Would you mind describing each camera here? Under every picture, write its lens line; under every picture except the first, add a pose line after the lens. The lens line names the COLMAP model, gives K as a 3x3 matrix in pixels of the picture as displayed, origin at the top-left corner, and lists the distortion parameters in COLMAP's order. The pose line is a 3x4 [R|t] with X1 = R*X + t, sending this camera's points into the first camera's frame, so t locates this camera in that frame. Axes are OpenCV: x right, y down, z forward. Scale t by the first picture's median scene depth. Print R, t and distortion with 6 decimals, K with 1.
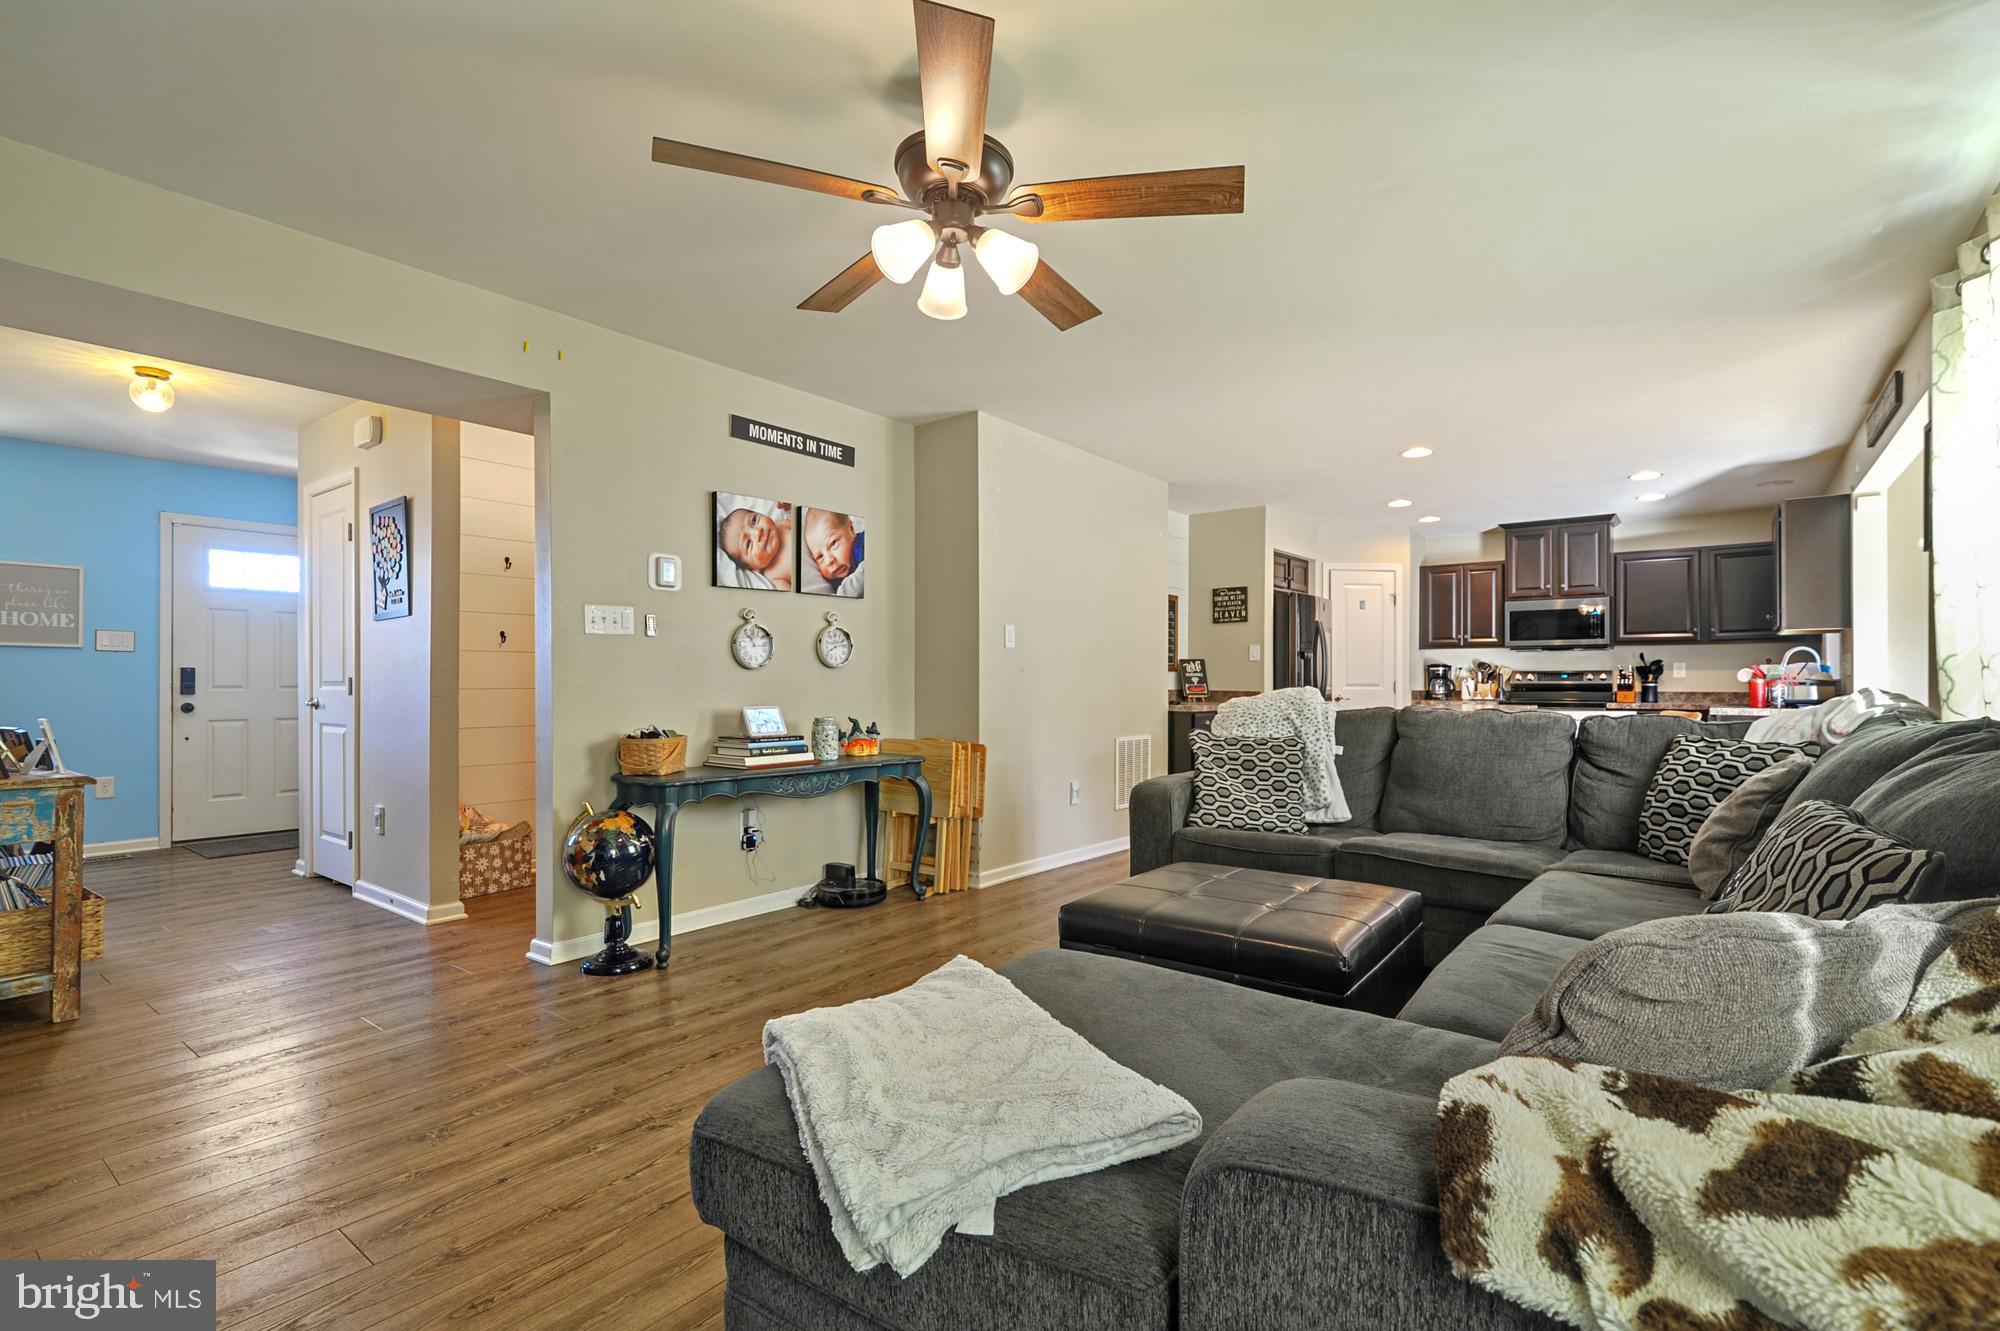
lens RADIAL K [[928.2, 0, 1004.3], [0, 928.2, 673.5], [0, 0, 1]] dist [0.014180, -0.001797]
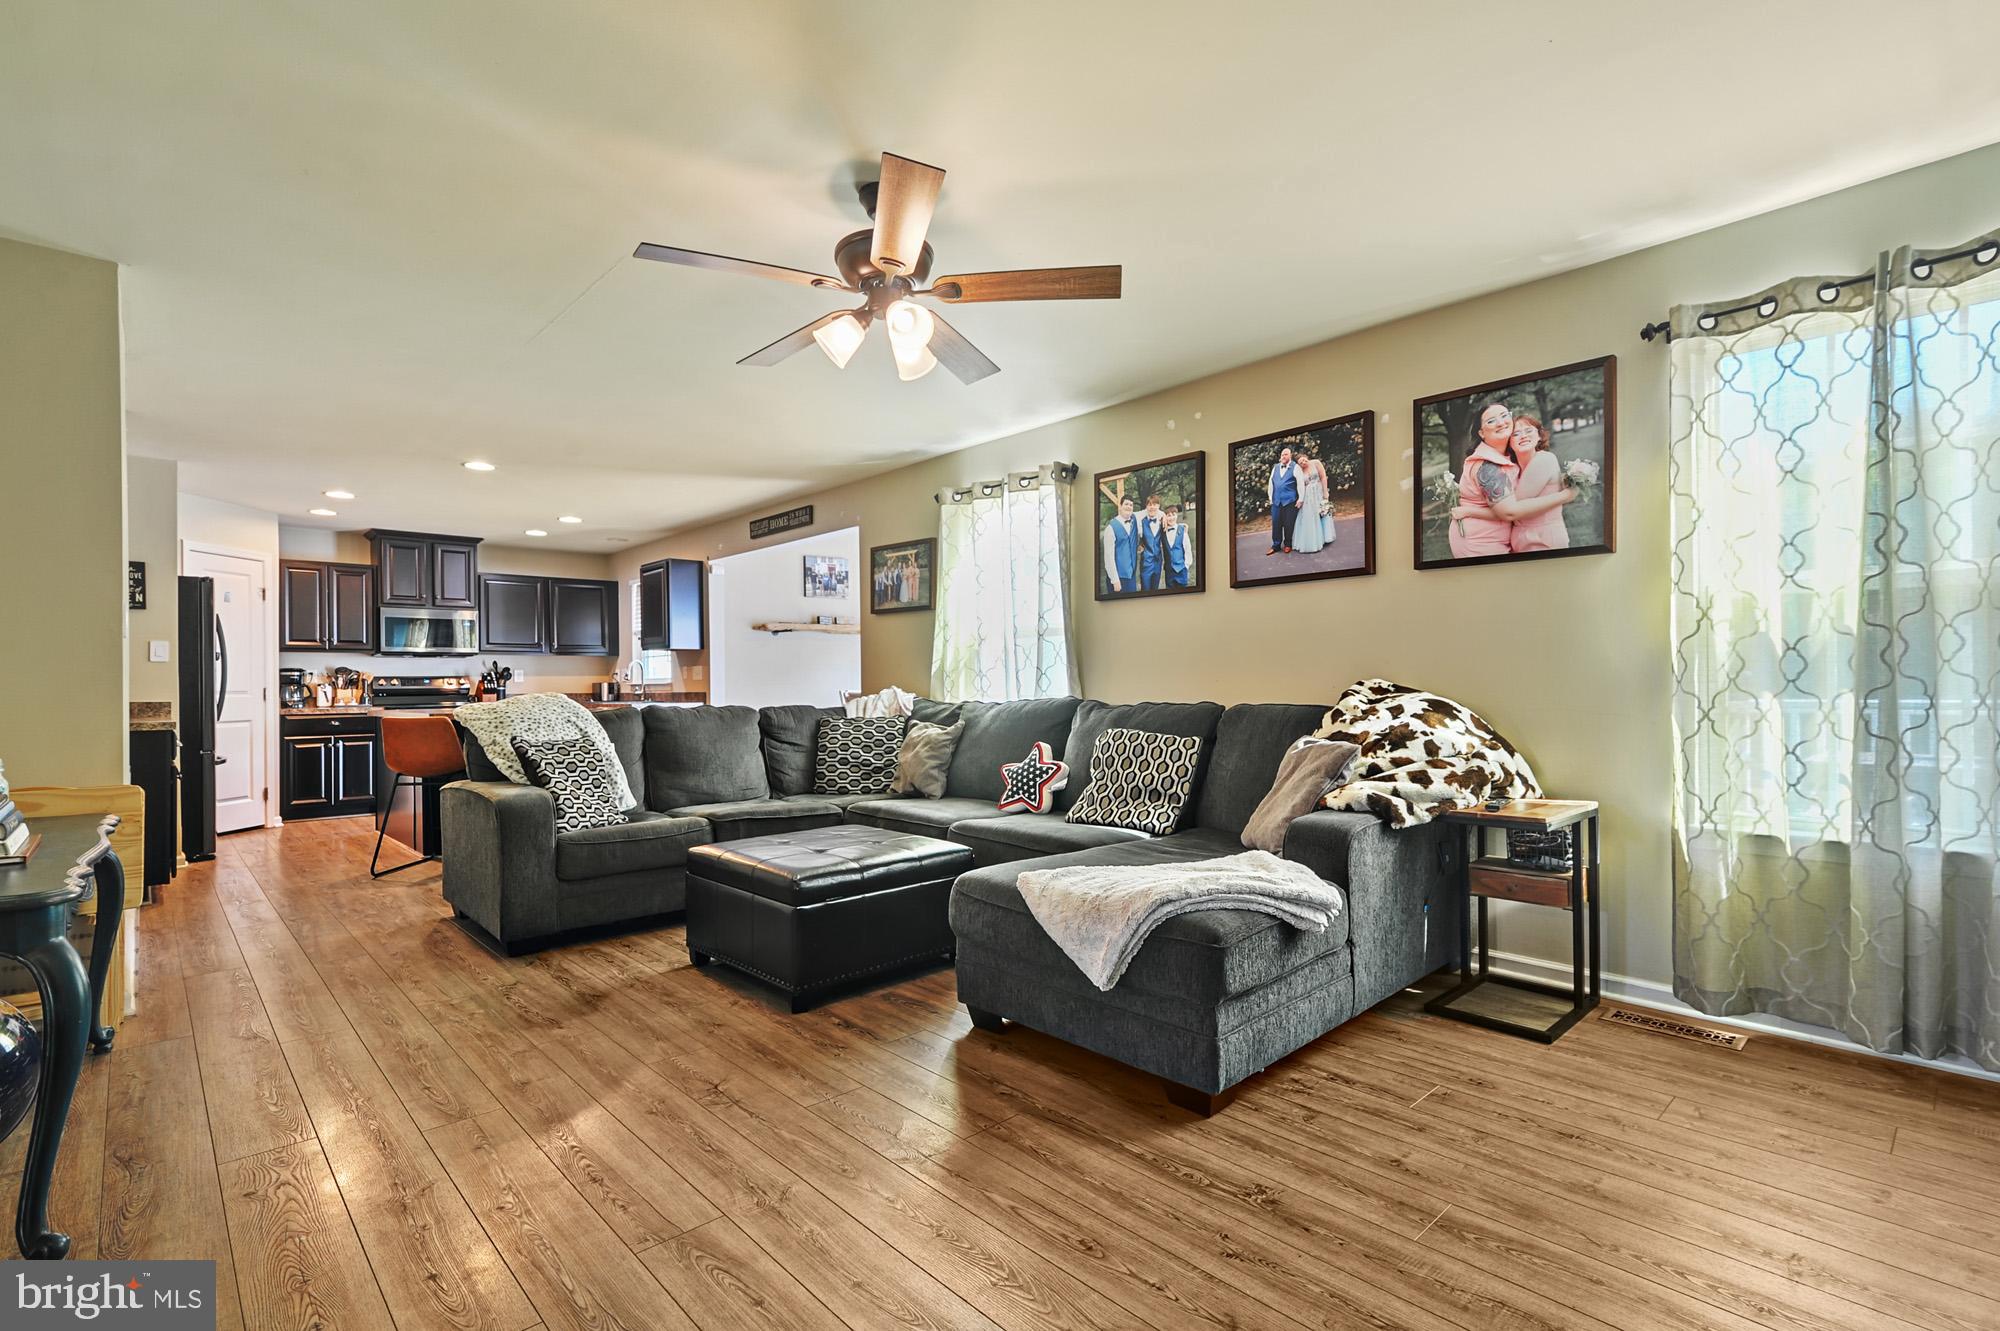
lens RADIAL K [[928.2, 0, 995.0], [0, 928.2, 674.2], [0, 0, 1]] dist [0.014180, -0.001797]
pose [[0.173995, 0.003436, 0.984741, -0.562274], [0.002235, 0.999990, -0.003884, 0.000533], [-0.984744, 0.002877, 0.173985, 0.307541]]
